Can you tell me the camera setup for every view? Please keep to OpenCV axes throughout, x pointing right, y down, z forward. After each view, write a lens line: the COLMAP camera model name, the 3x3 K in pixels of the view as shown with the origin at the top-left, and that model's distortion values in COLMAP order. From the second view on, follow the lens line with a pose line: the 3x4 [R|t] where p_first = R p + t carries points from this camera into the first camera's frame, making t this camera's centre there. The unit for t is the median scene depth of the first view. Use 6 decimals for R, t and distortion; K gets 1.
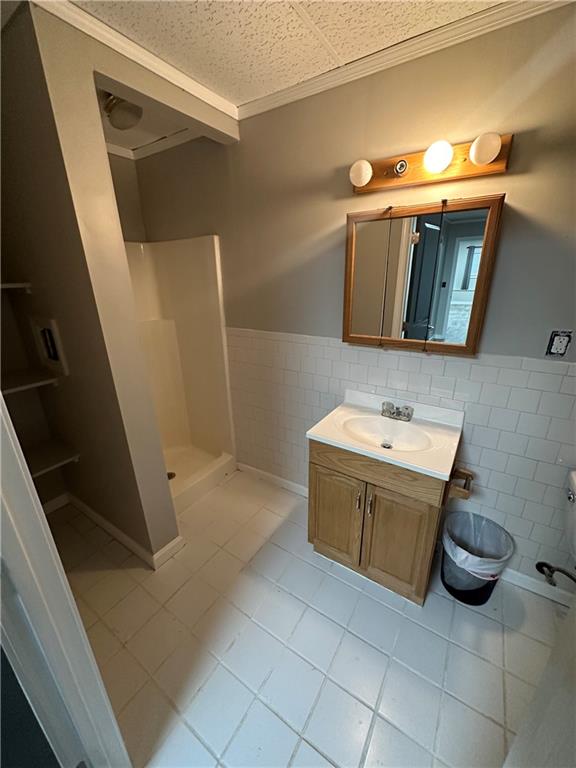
lens RADIAL K [[307.2, 0, 289.3], [0, 307.2, 384.0], [0, 0, 1]] dist [-0.007240, 0.001119]
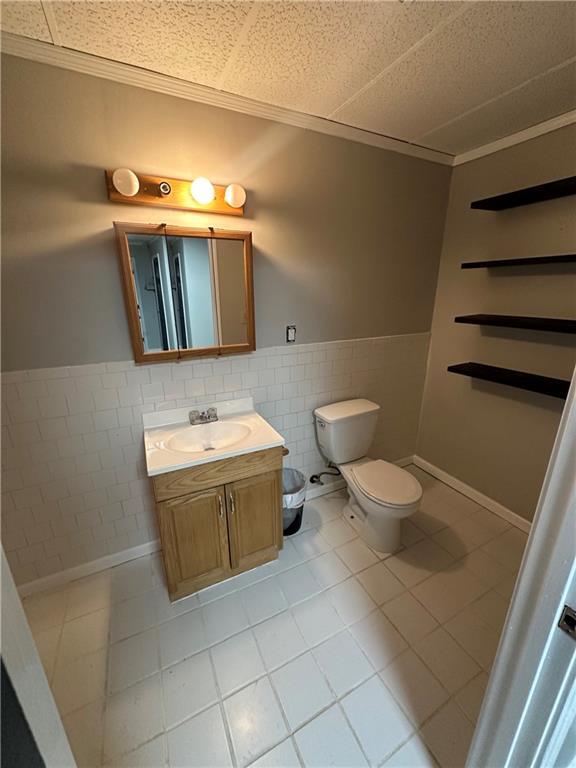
lens RADIAL K [[307.2, 0, 289.6], [0, 307.2, 382.3], [0, 0, 1]] dist [-0.007240, 0.001119]
pose [[0.501650, -0.240702, 0.830909, -0.408661], [0.285978, 0.952650, 0.103314, -0.053427], [-0.816434, 0.185795, 0.546732, 0.177659]]
